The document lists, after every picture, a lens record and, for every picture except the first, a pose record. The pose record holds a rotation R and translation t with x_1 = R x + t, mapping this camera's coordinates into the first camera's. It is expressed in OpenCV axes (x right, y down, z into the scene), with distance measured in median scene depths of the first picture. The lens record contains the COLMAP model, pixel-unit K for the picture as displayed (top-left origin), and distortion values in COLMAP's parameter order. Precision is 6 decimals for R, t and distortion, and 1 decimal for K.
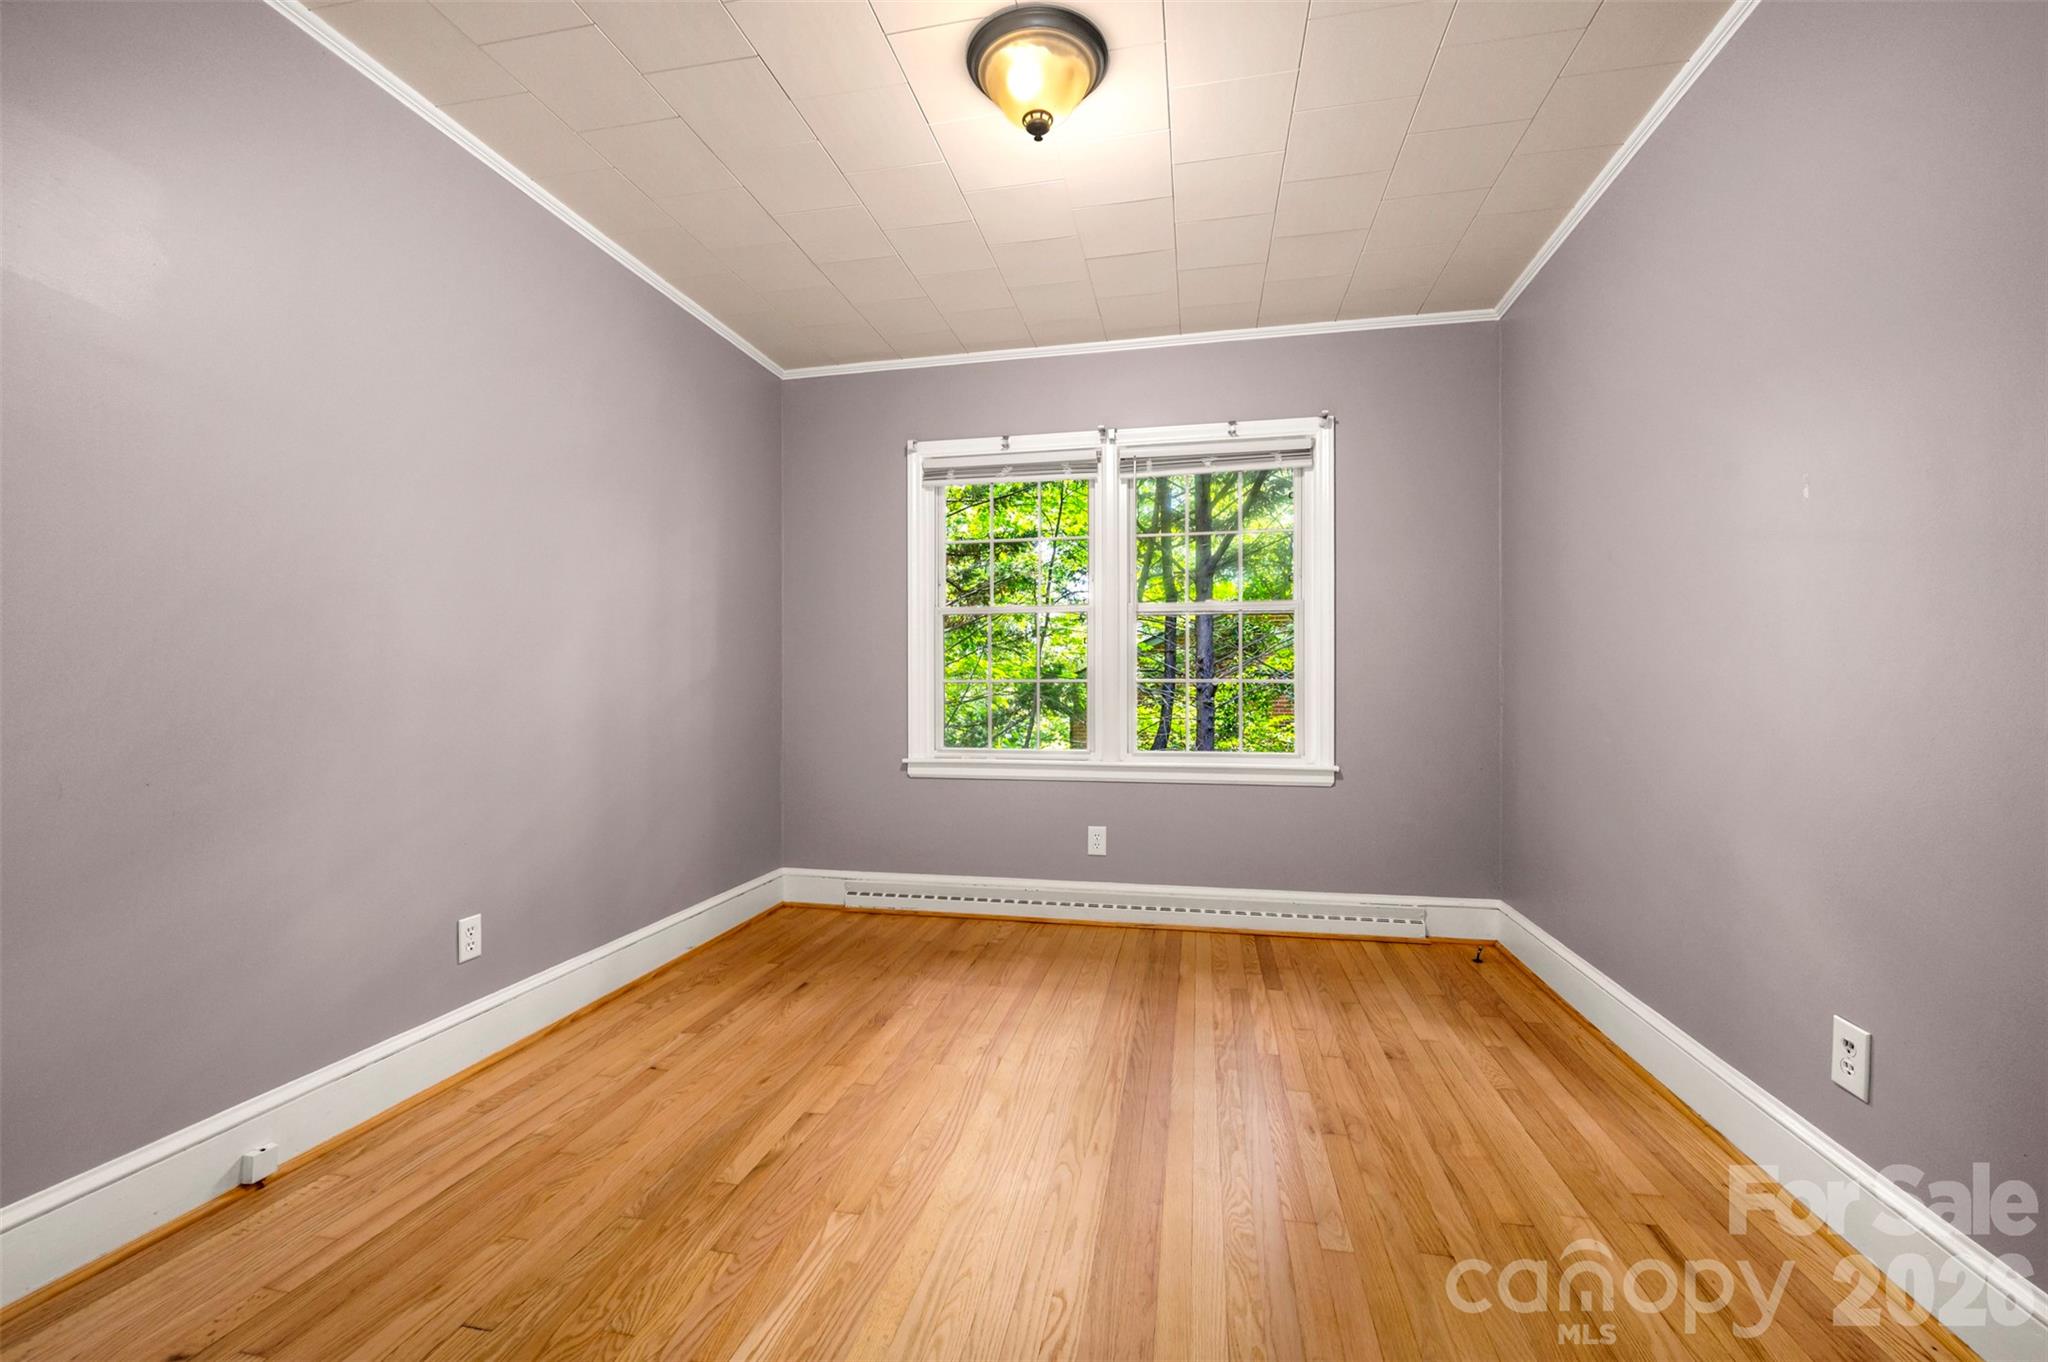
lens RADIAL K [[816.2, 0, 1012.8], [0, 816.2, 698.2], [0, 0, 1]] dist [0.000350, -0.000082]
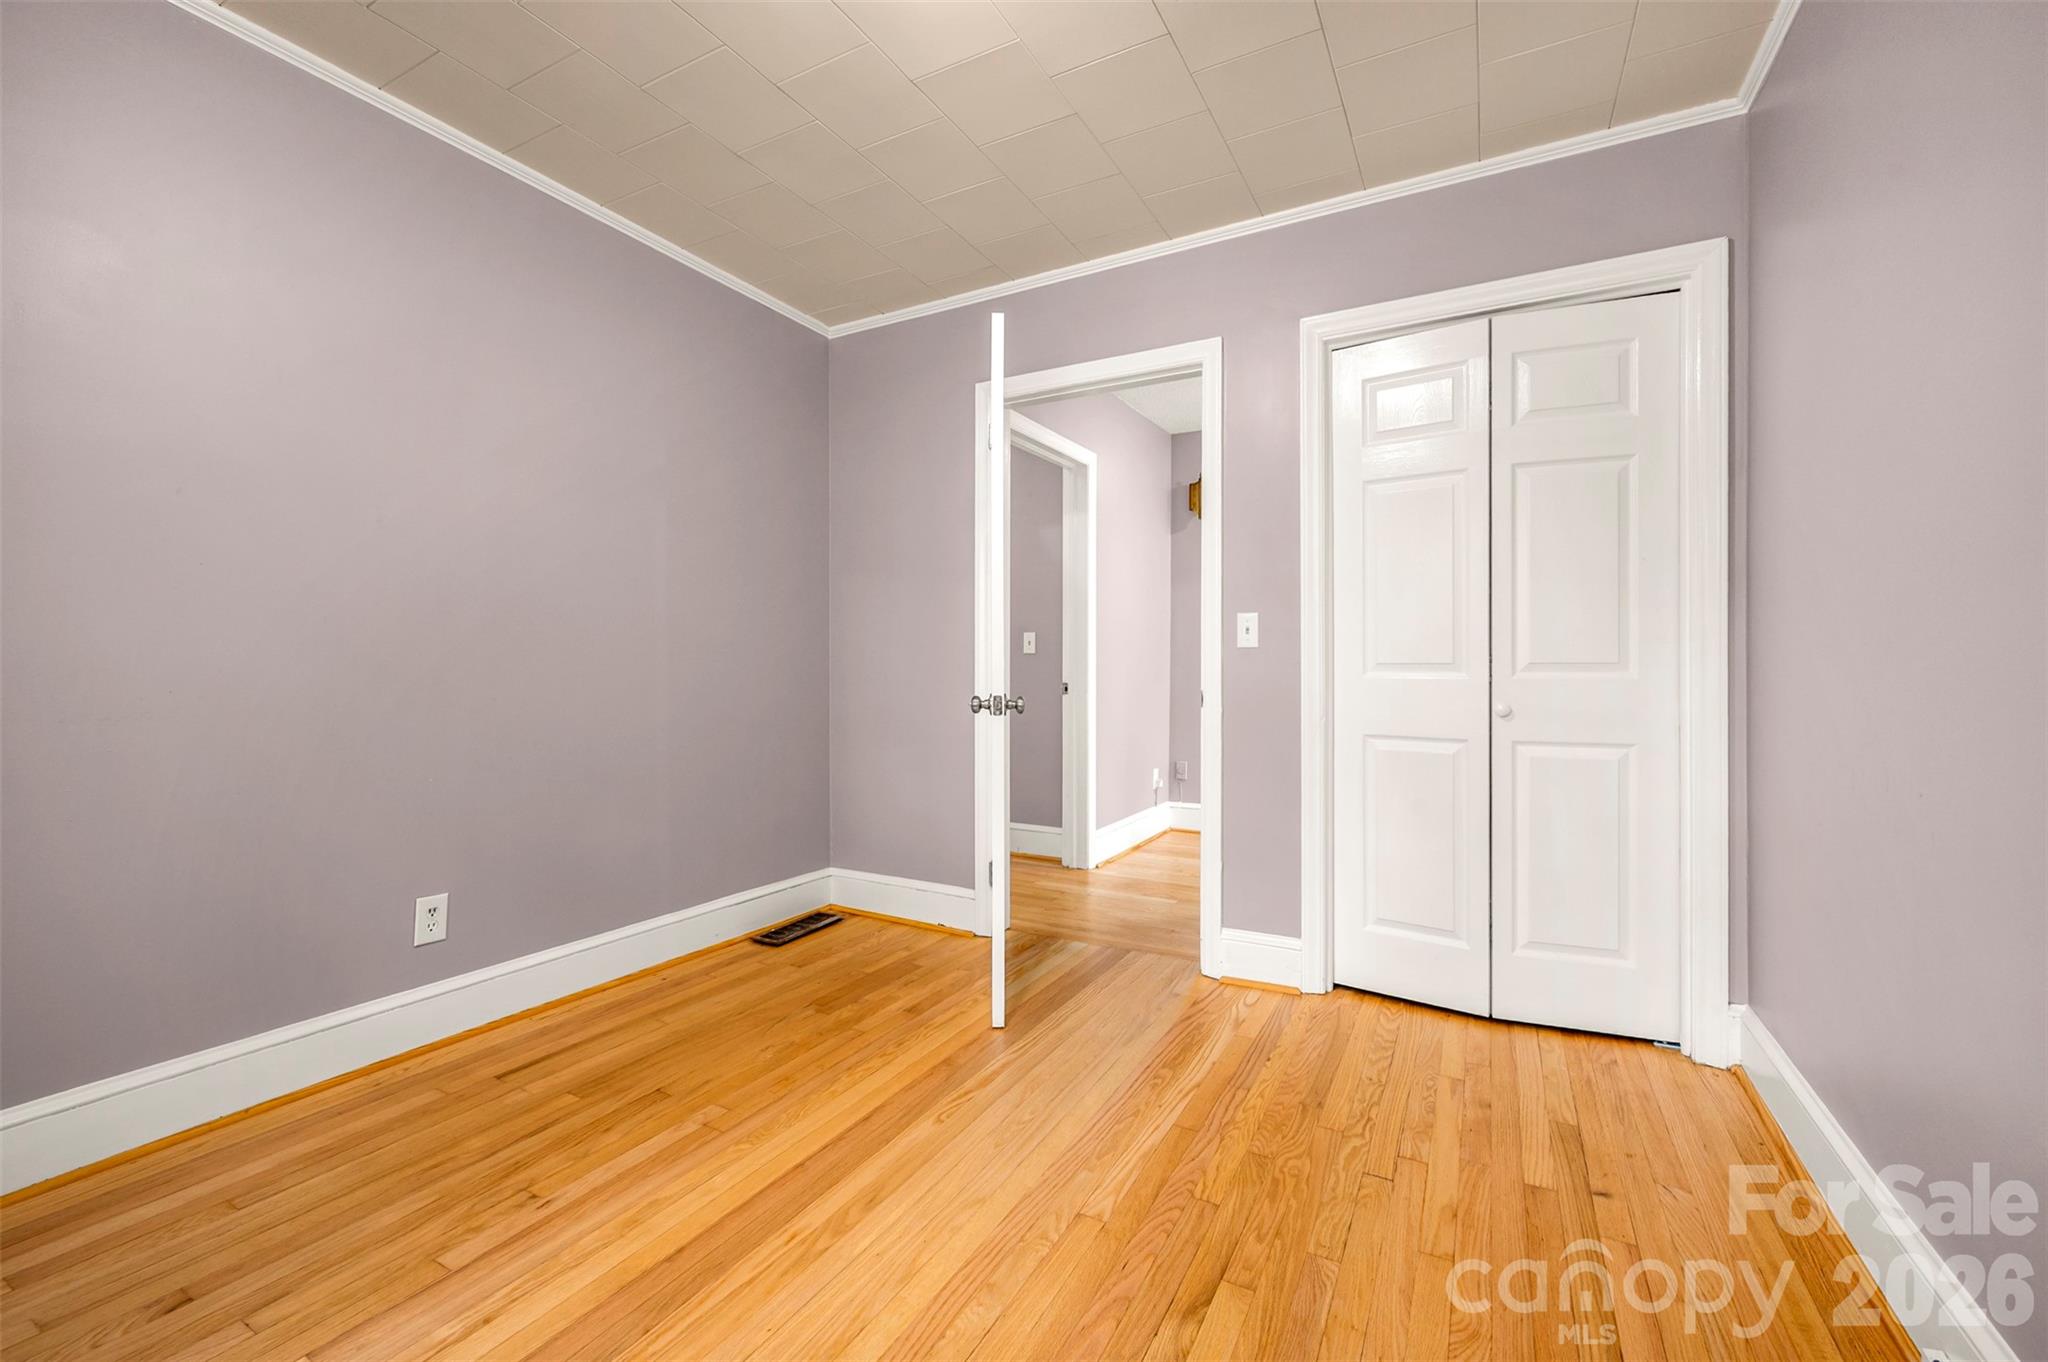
lens RADIAL K [[816.2, 0, 1023.8], [0, 816.2, 667.7], [0, 0, 1]] dist [0.000350, -0.000082]
pose [[-0.957686, -0.001724, 0.287811, -0.293470], [0.002690, 0.999885, 0.014943, -0.026334], [-0.287803, 0.015085, -0.957571, 1.413257]]
